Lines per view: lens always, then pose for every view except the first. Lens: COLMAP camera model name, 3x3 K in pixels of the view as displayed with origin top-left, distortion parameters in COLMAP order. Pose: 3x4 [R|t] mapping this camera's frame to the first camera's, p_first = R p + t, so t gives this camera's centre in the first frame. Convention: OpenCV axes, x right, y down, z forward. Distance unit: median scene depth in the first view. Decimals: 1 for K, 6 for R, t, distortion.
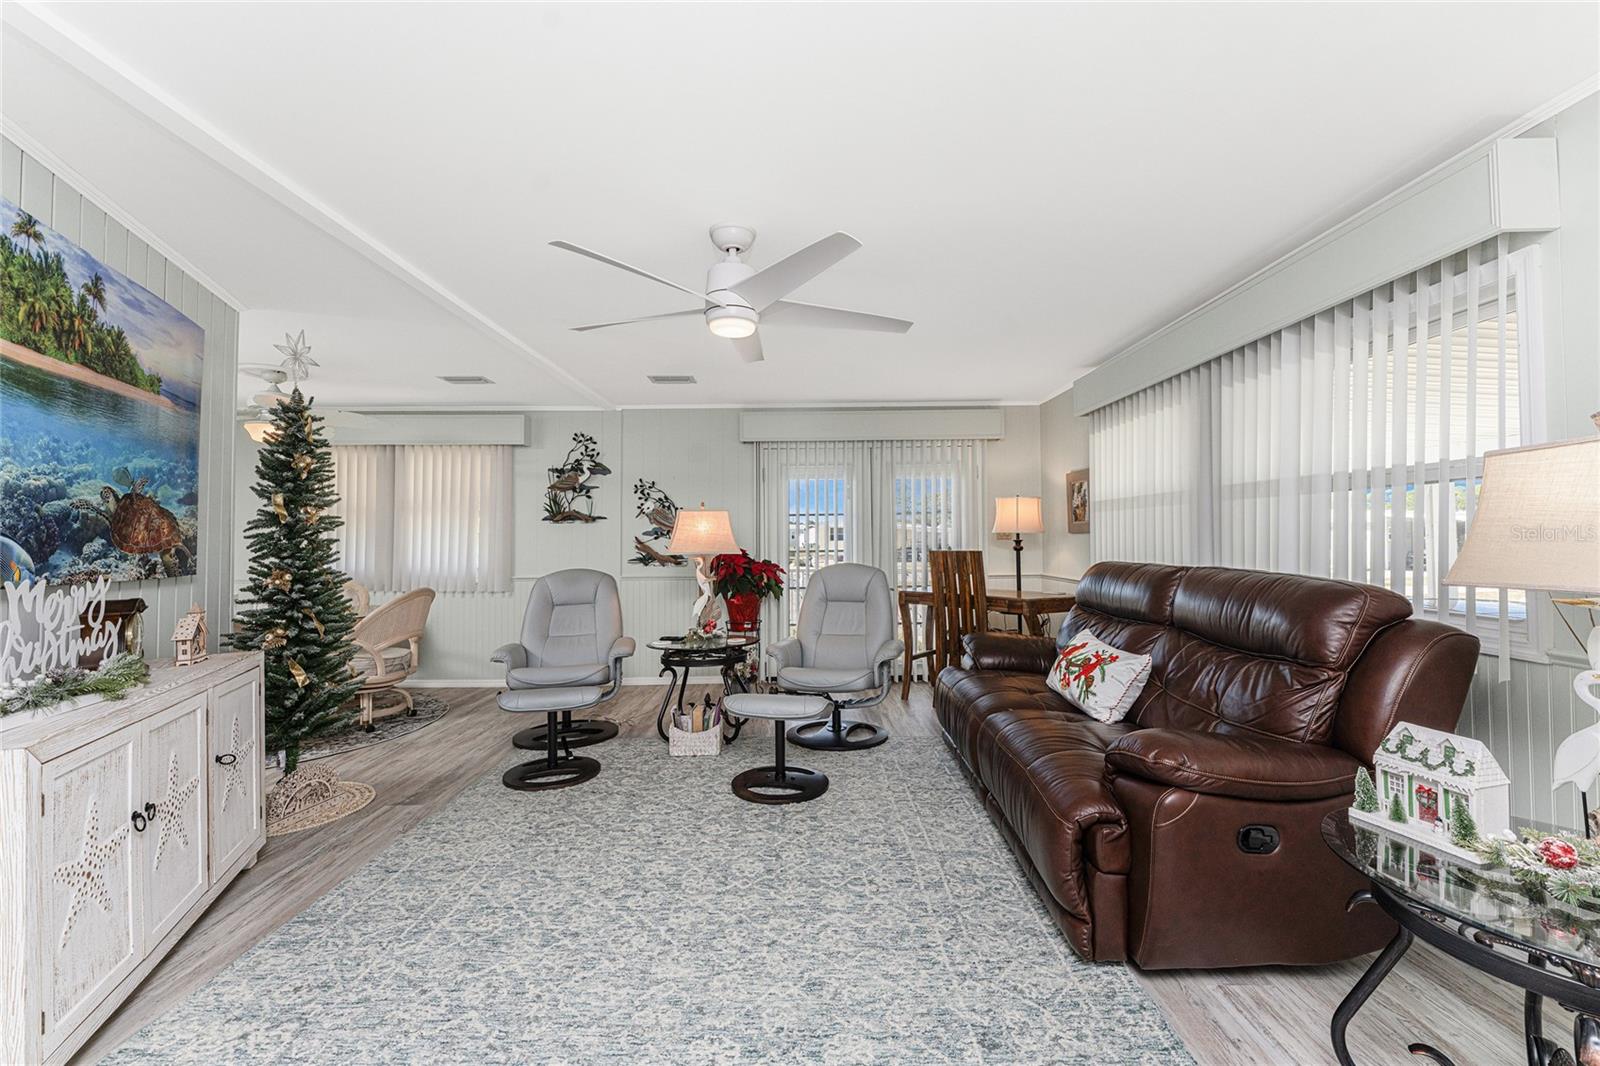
lens RADIAL K [[660.5, 0, 805.4], [0, 660.5, 520.6], [0, 0, 1]] dist [-0.001667, -0.000286]
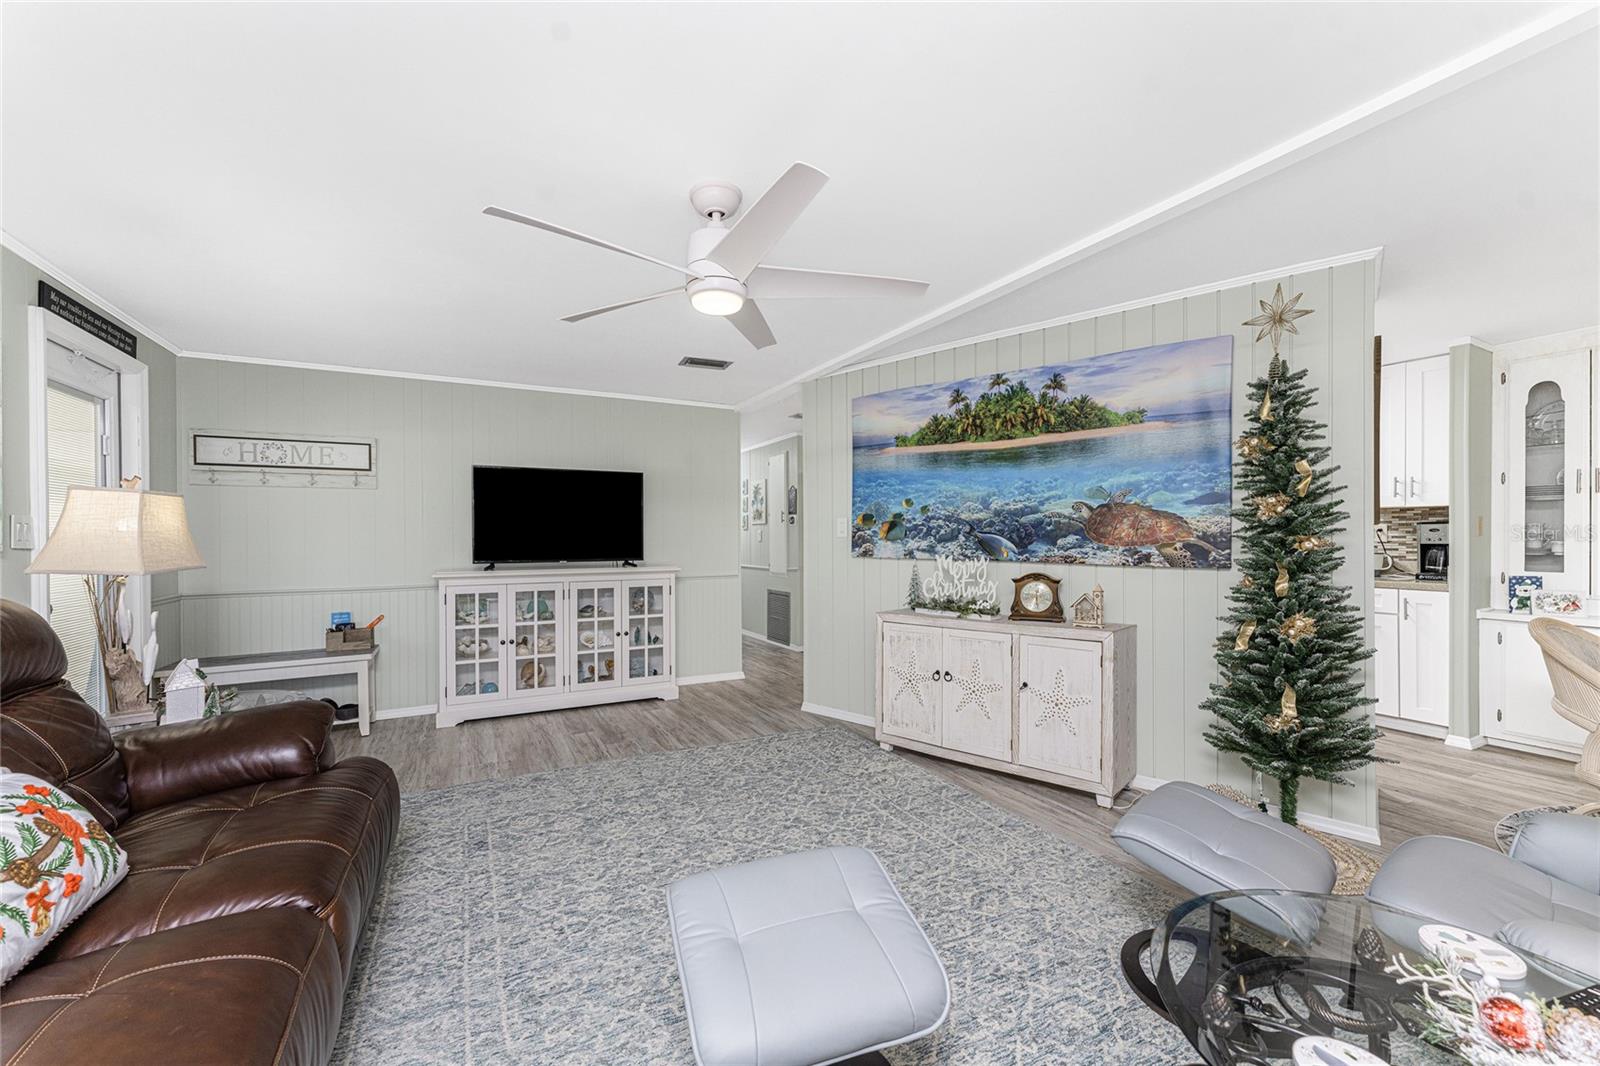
lens RADIAL K [[640.7, 0, 799.7], [0, 640.7, 543.5], [0, 0, 1]] dist [0.000075, -0.000202]
pose [[-0.886486, 0.013024, -0.462573, 0.196319], [0.021689, 0.999675, -0.013418, 0.047167], [0.462247, -0.021928, -0.886480, 1.832467]]
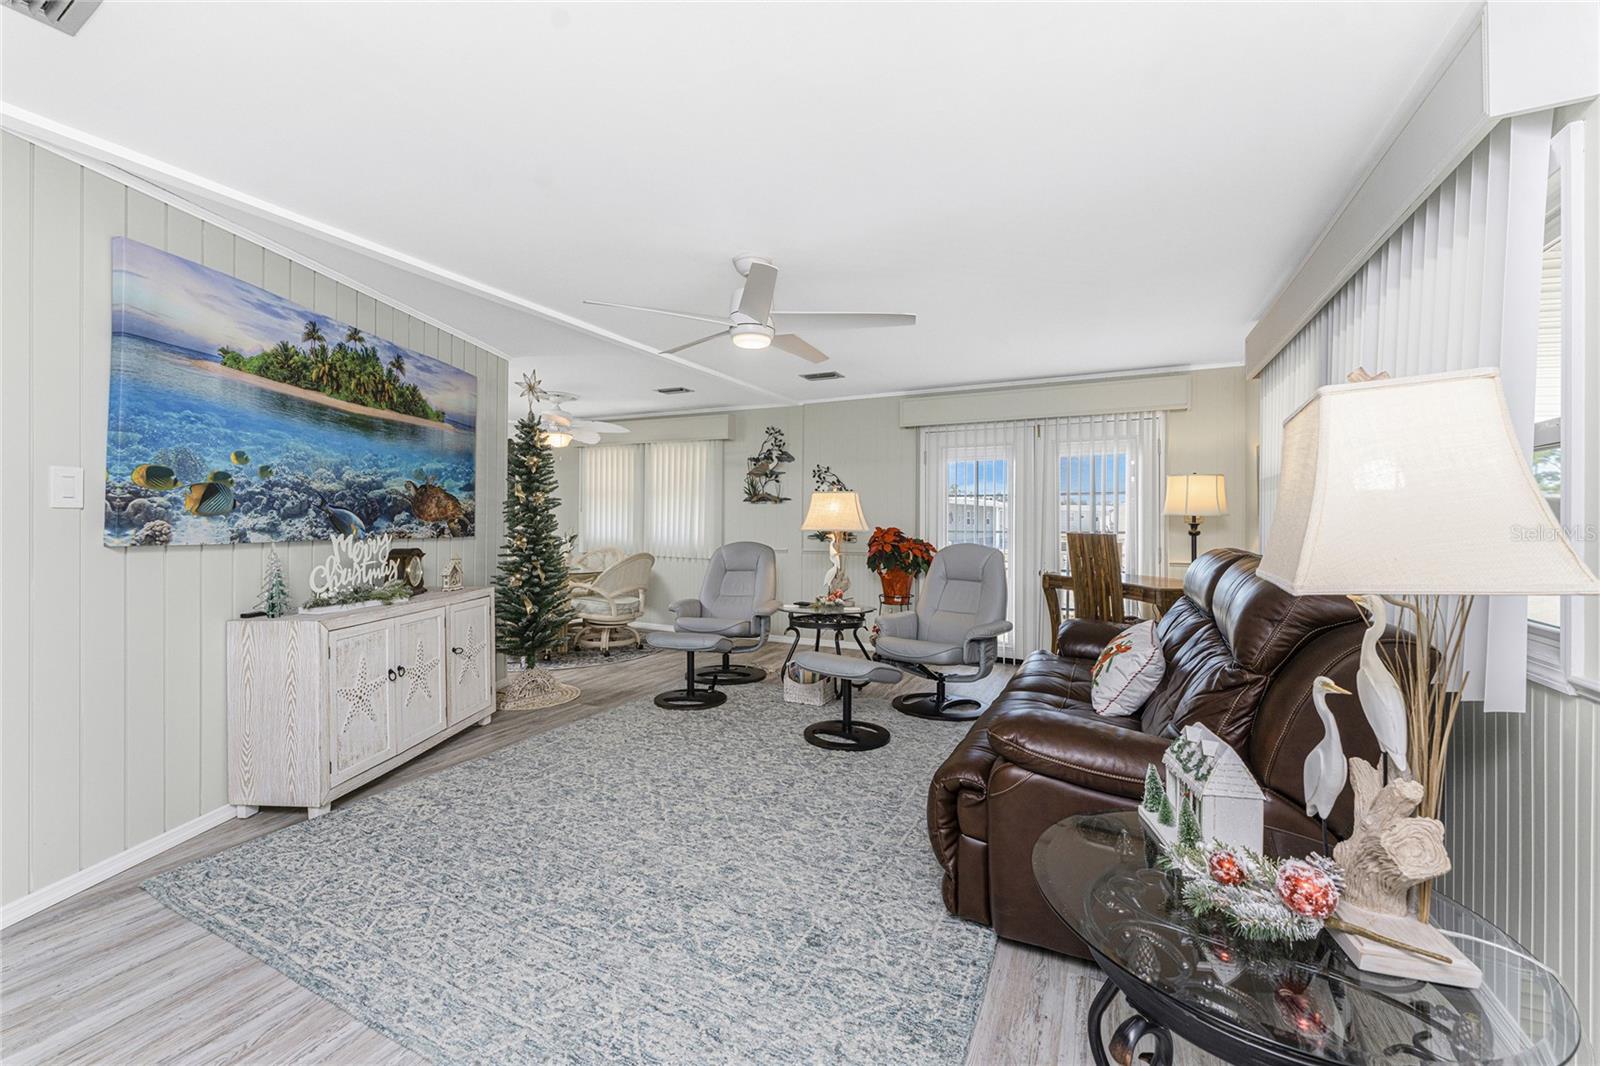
lens RADIAL K [[646.2, 0, 791.7], [0, 646.2, 519.3], [0, 0, 1]] dist [-0.000490, -0.000457]
pose [[0.893421, 0.012770, -0.449039, 0.489856], [-0.000276, 0.999611, 0.027878, -0.000585], [0.449221, -0.024783, 0.893077, -0.025684]]
